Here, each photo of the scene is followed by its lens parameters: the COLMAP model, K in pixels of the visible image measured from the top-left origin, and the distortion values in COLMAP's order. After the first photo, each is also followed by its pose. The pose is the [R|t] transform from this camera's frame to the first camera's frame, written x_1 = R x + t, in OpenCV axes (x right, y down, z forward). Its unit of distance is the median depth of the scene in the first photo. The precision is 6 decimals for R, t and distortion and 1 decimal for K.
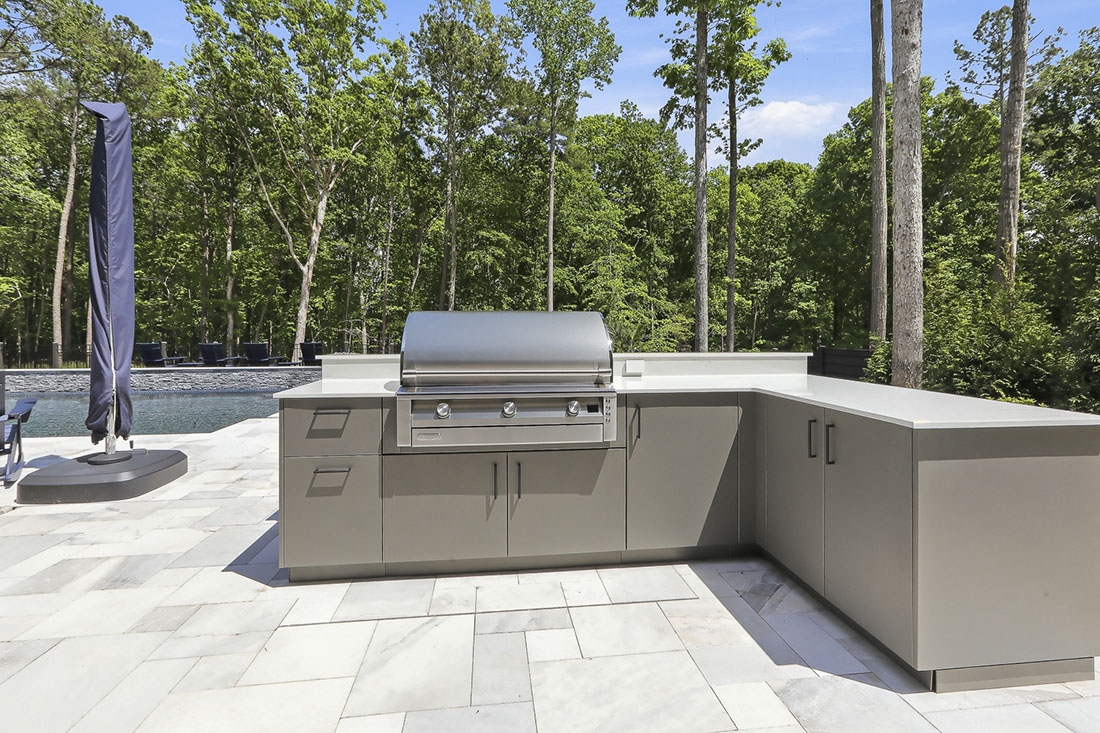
lens RADIAL K [[516.5, 0, 548.8], [0, 516.5, 333.1], [0, 0, 1]] dist [0.003176, 0.000172]
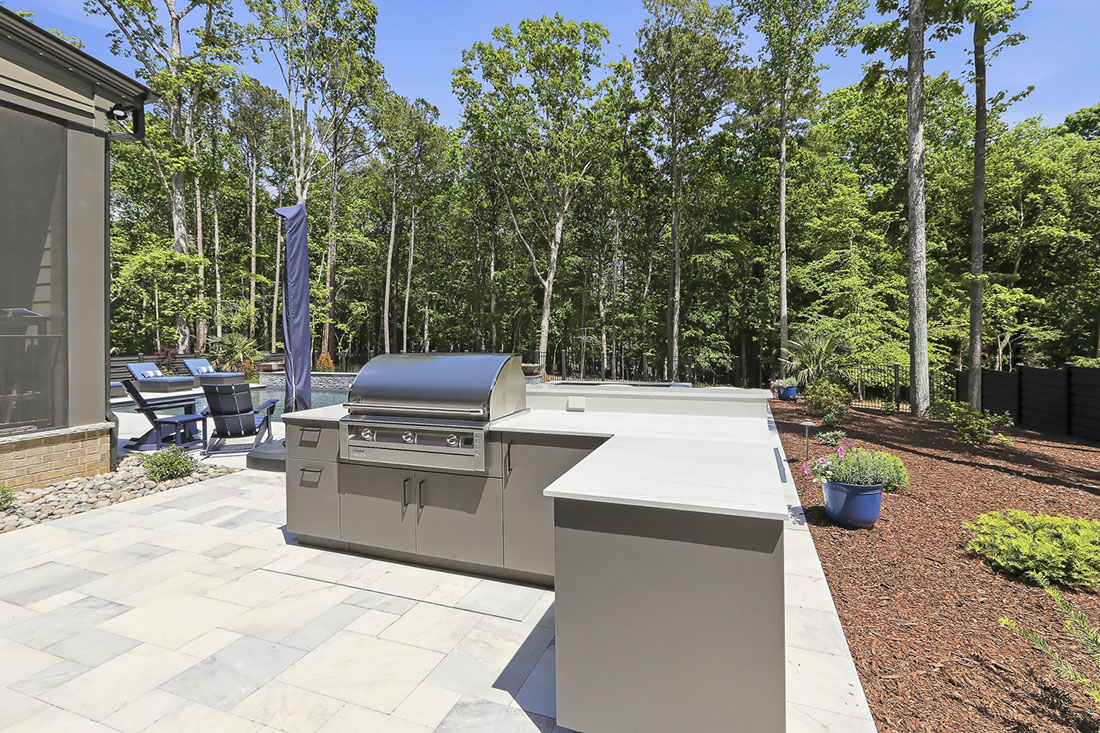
lens RADIAL K [[511.8, 0, 548.6], [0, 511.8, 342.2], [0, 0, 1]] dist [0.004202, 0.000057]
pose [[0.885261, -0.004877, -0.465069, 0.137316], [0.010273, 0.999906, 0.009070, -0.015693], [0.464981, -0.012807, 0.885228, 0.009093]]
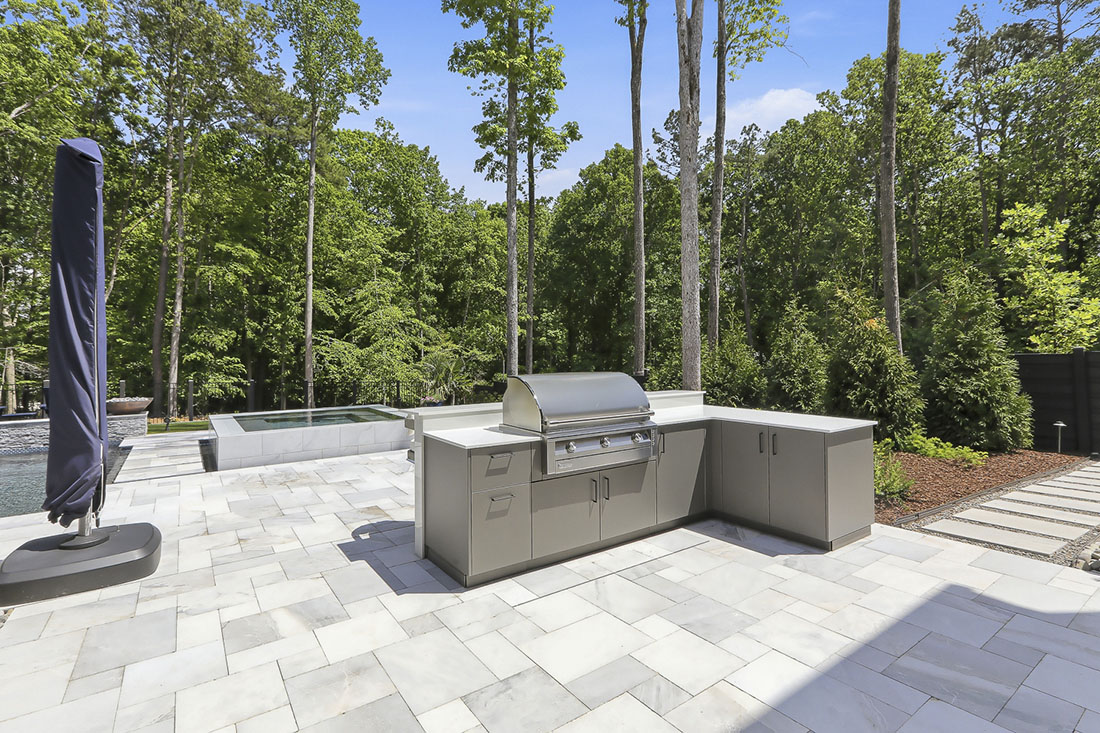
lens RADIAL K [[527.5, 0, 552.5], [0, 527.5, 351.3], [0, 0, 1]] dist [-0.000798, 0.000139]
pose [[0.879244, -0.006829, 0.476323, -0.161220], [0.011258, 0.999916, -0.006444, -0.018545], [-0.476239, 0.011028, 0.879247, -0.049356]]
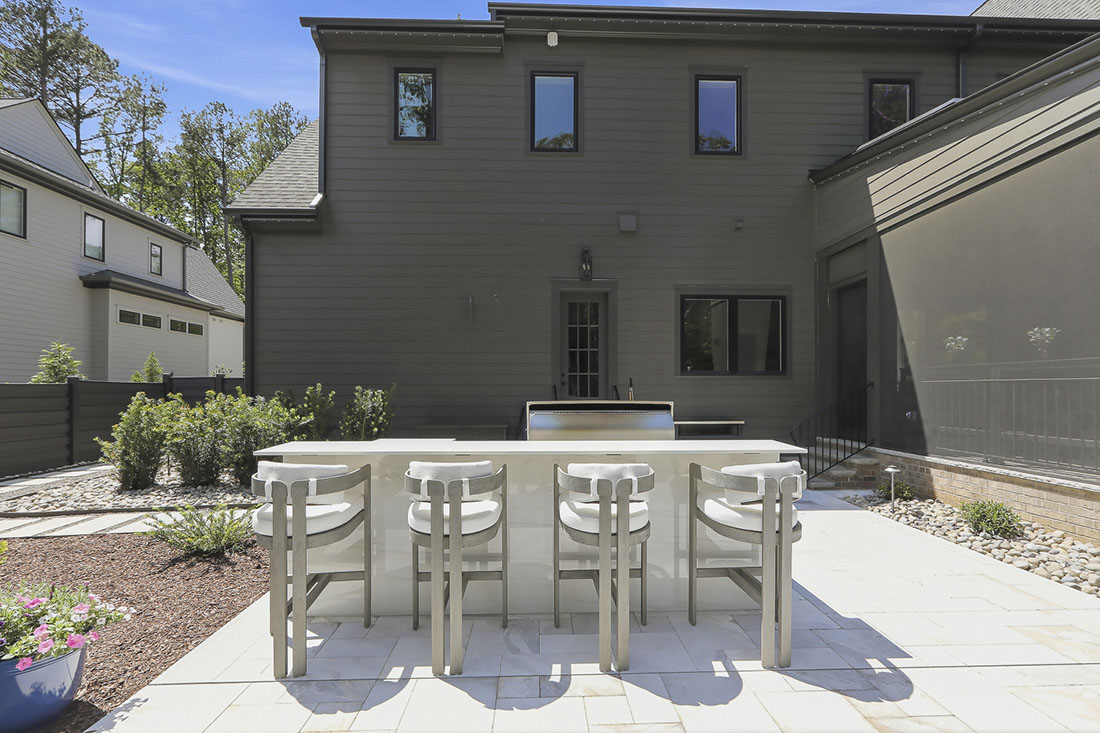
lens RADIAL K [[500.7, 0, 553.4], [0, 500.7, 384.8], [0, 0, 1]] dist [0.000601, 0.000096]
pose [[-0.996097, 0.000450, 0.088265, -0.013046], [-0.000010, 0.999986, -0.005214, -0.014972], [-0.088266, -0.005194, -0.996083, 0.458103]]
